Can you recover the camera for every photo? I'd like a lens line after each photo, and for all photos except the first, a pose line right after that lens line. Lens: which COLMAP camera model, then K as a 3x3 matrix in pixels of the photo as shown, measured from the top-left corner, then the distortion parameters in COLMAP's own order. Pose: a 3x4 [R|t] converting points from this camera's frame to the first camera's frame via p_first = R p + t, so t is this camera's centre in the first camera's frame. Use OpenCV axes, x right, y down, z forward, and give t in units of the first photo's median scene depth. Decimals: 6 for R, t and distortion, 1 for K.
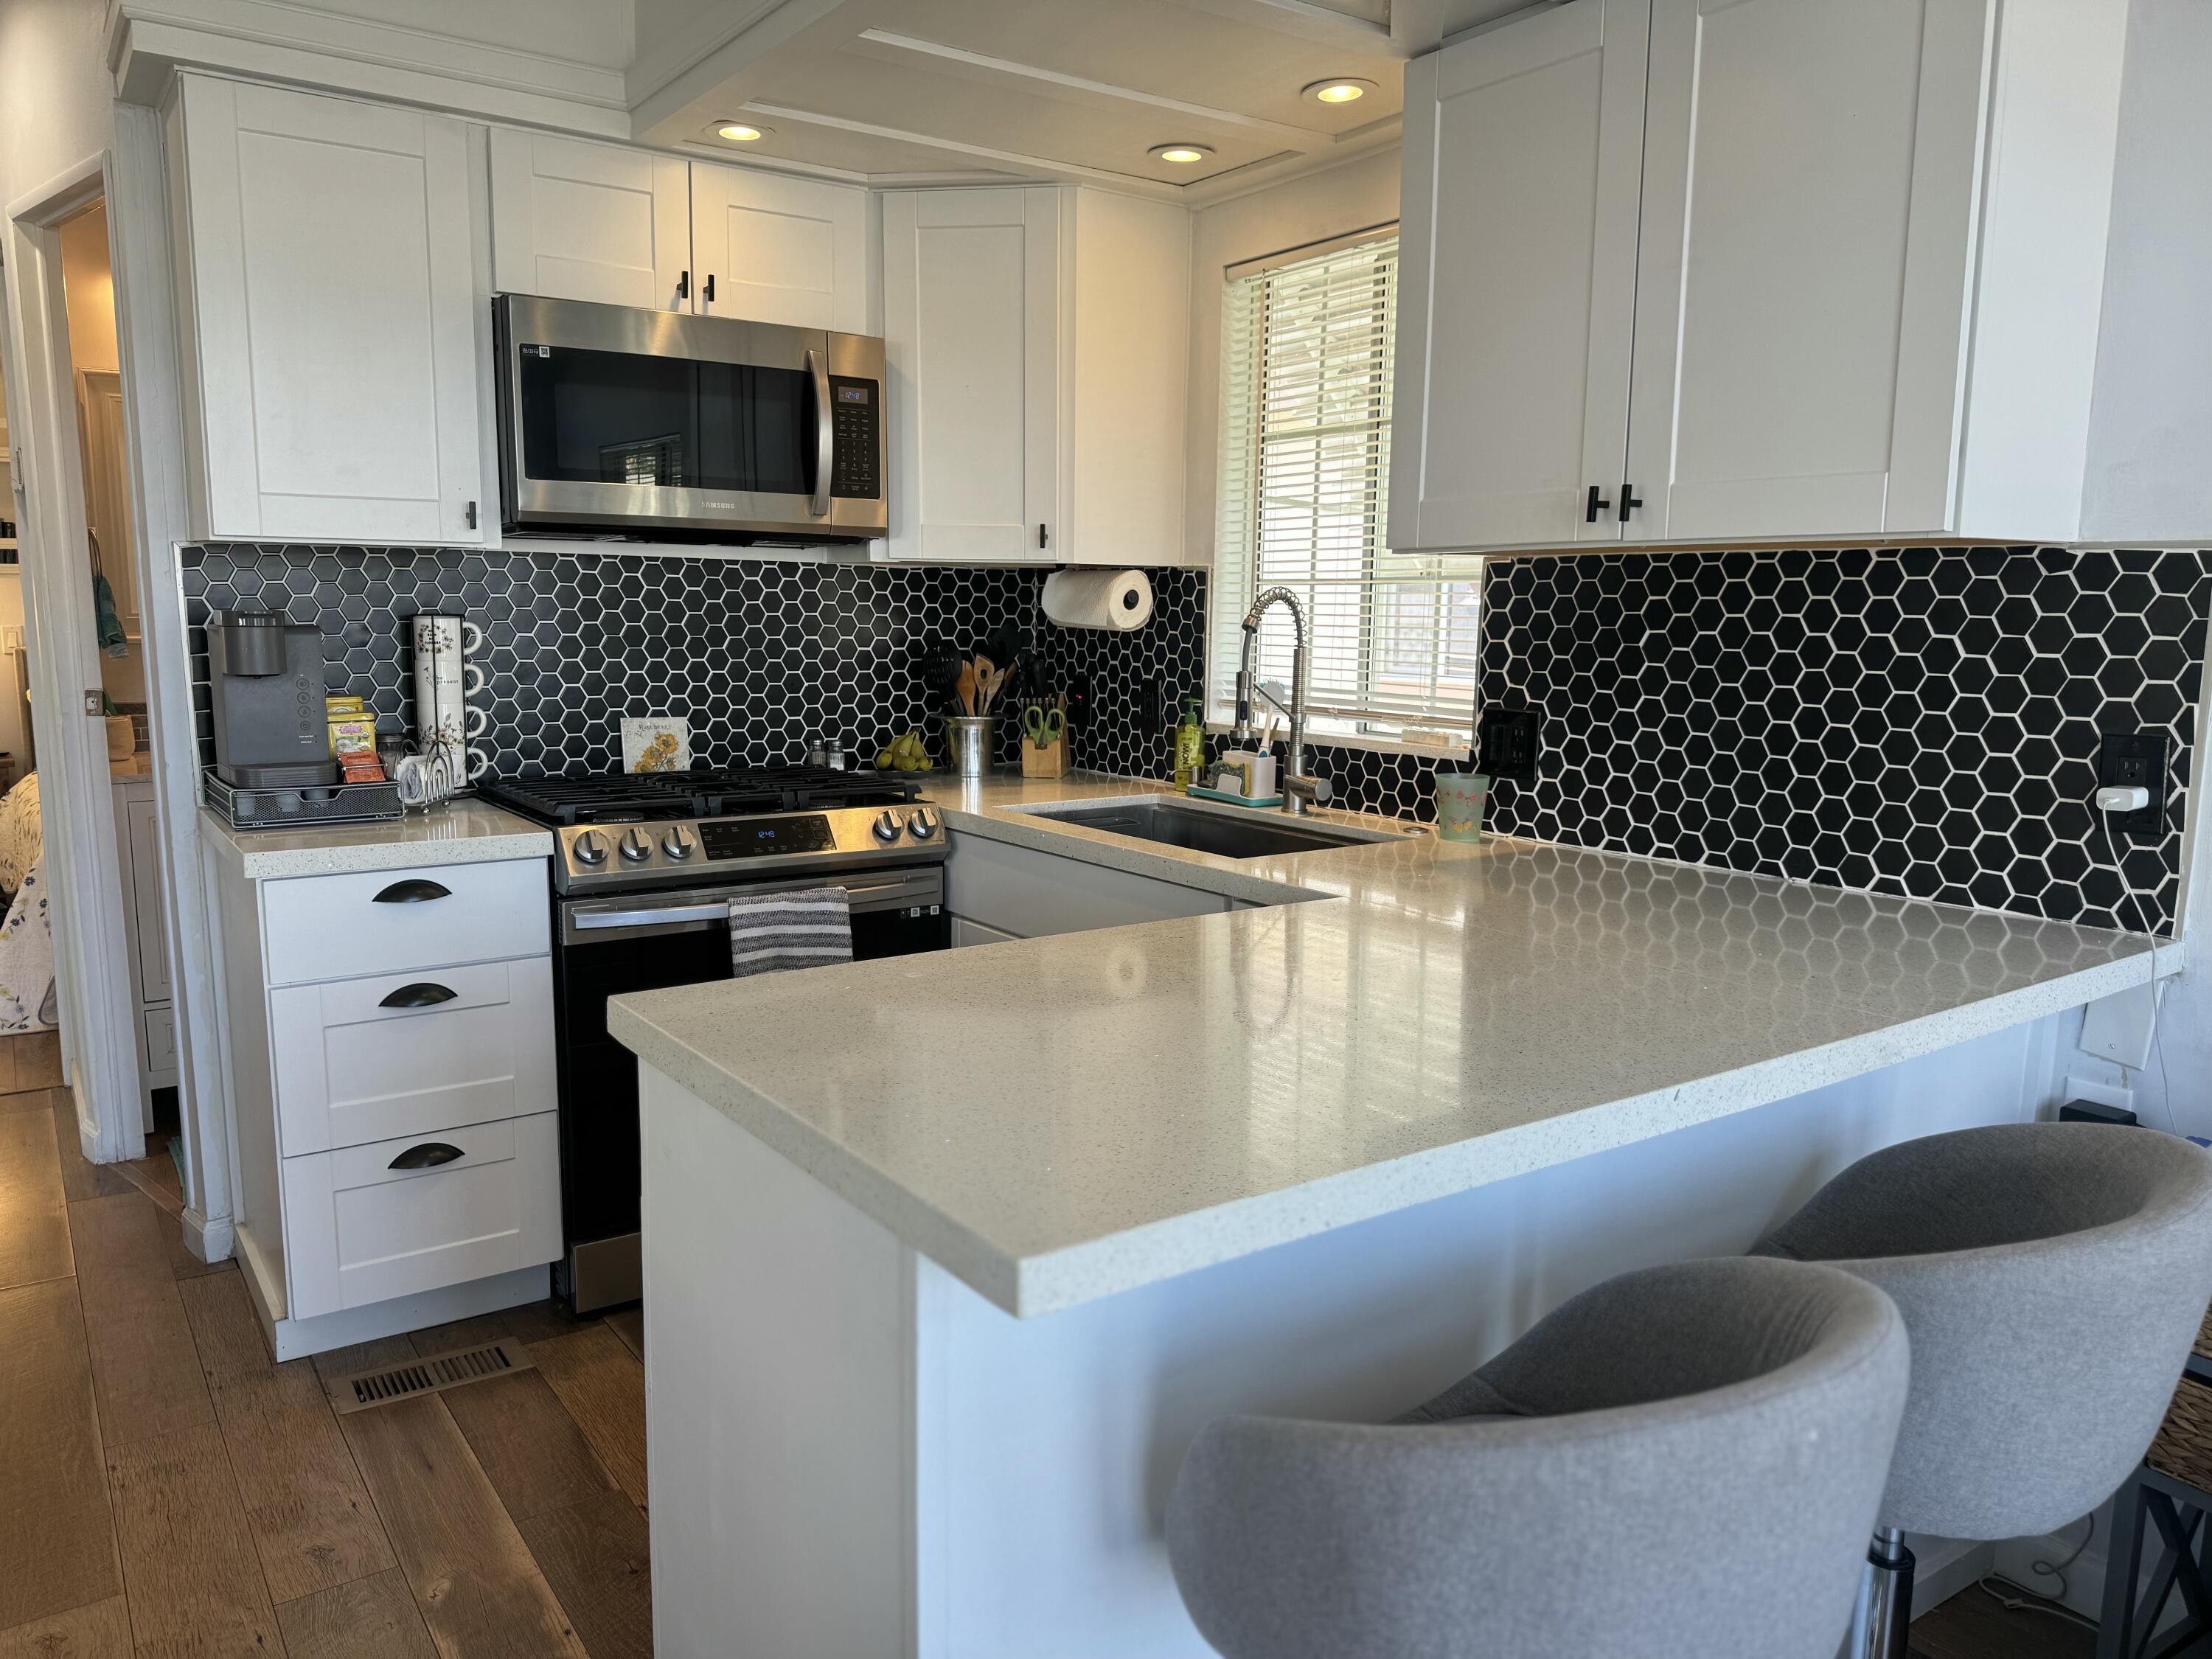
lens RADIAL K [[1554.7, 0, 1103.1], [0, 1554.7, 832.0], [0, 0, 1]] dist [0.131458, -0.201927]
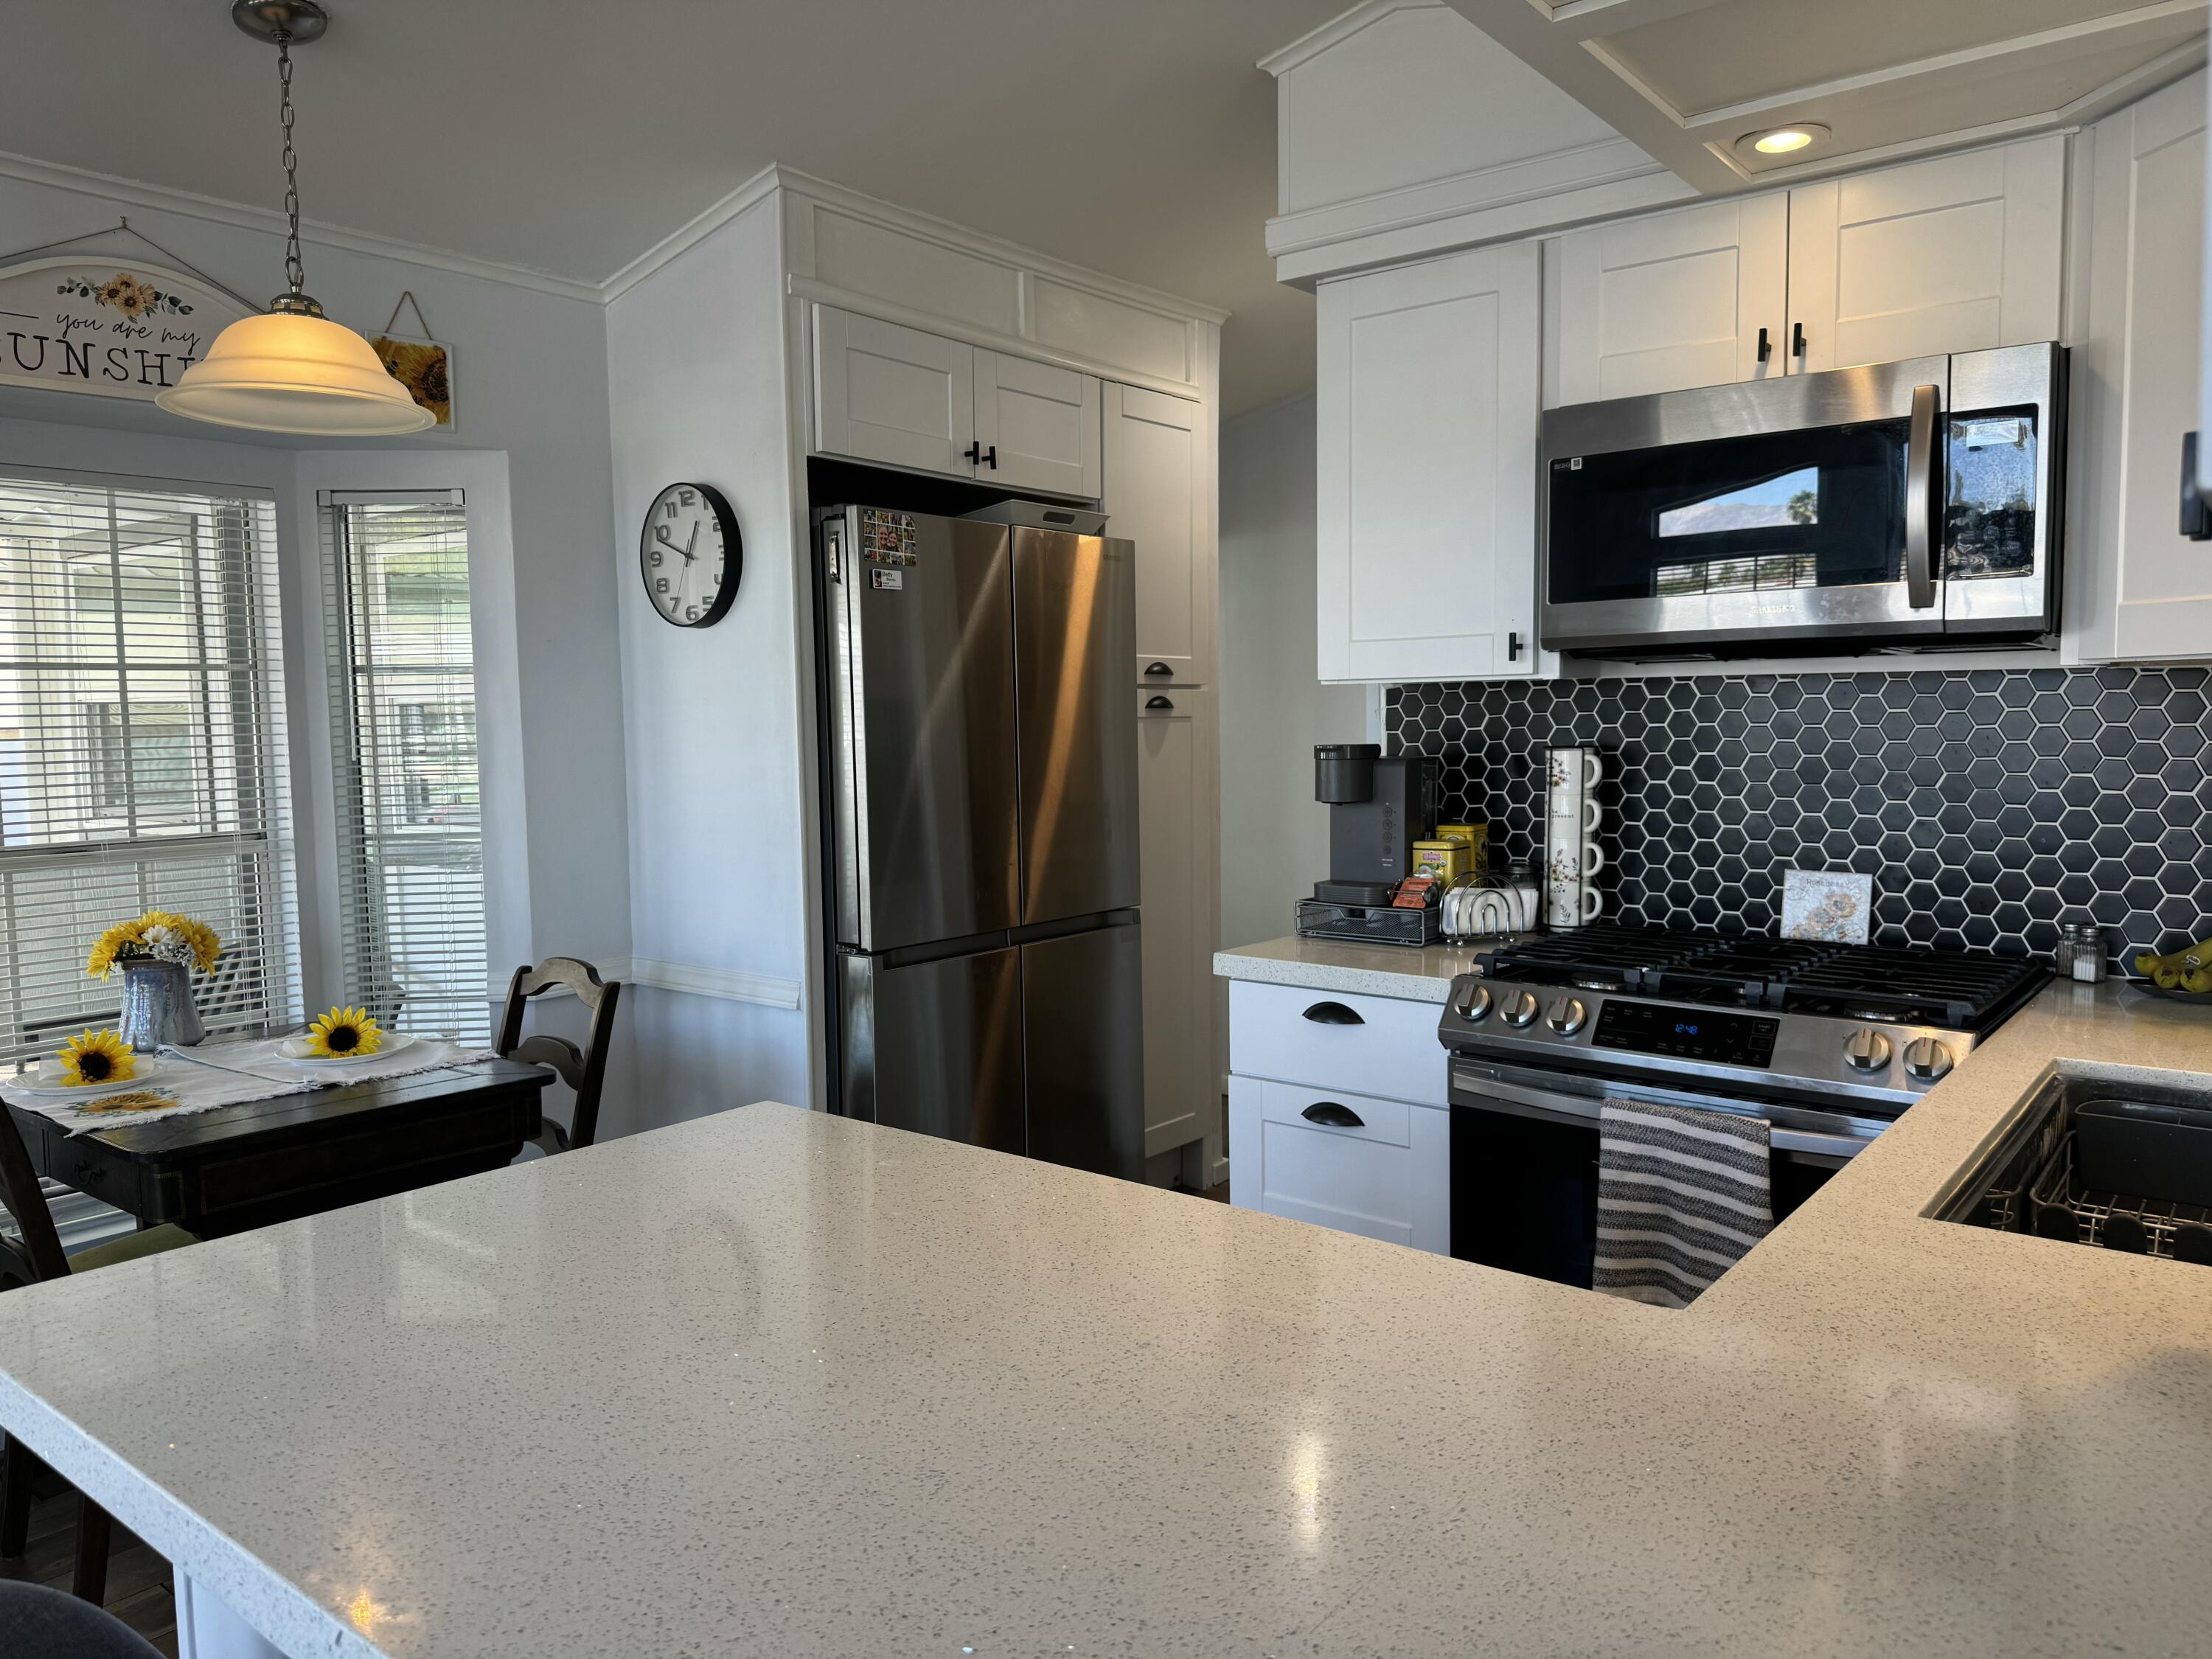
lens RADIAL K [[1554.7, 0, 1103.1], [0, 1554.7, 832.0], [0, 0, 1]] dist [0.131458, -0.201927]
pose [[0.285007, 0.059692, -0.956665, 0.423379], [-0.125871, 0.991747, 0.024382, -0.074229], [0.950225, 0.113468, 0.290168, 0.462323]]
